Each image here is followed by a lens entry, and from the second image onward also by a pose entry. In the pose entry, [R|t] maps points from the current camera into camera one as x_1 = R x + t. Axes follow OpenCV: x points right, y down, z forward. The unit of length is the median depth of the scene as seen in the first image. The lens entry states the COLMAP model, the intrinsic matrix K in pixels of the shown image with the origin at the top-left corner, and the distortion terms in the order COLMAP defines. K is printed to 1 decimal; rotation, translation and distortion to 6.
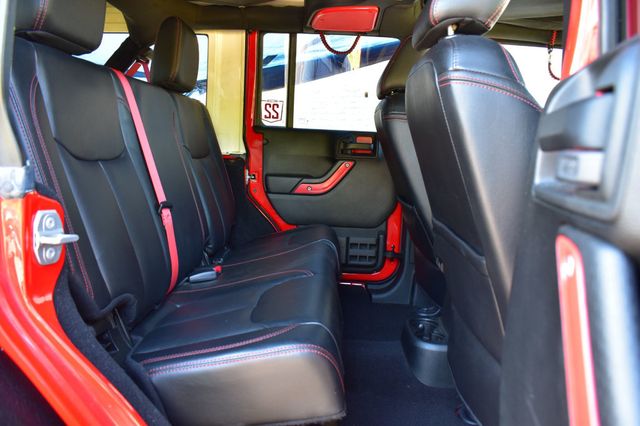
lens RADIAL K [[493.5, 0, 320.6], [0, 493.5, 212.2], [0, 0, 1]] dist [-0.092879, 0.009061]
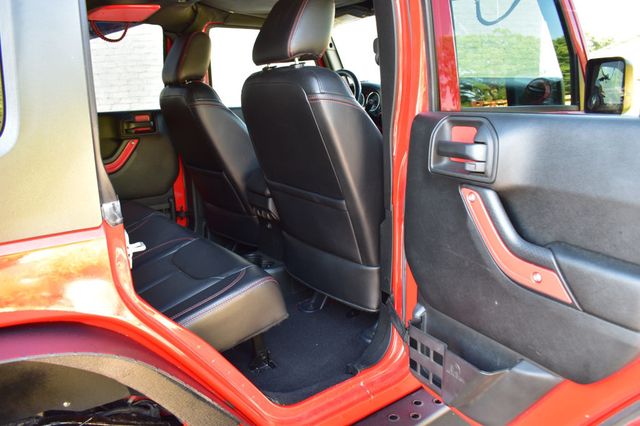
lens RADIAL K [[493.5, 0, 321.1], [0, 493.5, 208.8], [0, 0, 1]] dist [-0.092879, 0.009061]
pose [[0.782069, -0.198938, 0.590586, -0.316786], [0.136187, 0.979331, 0.149544, -0.062581], [-0.608129, -0.036523, 0.792997, -0.137882]]
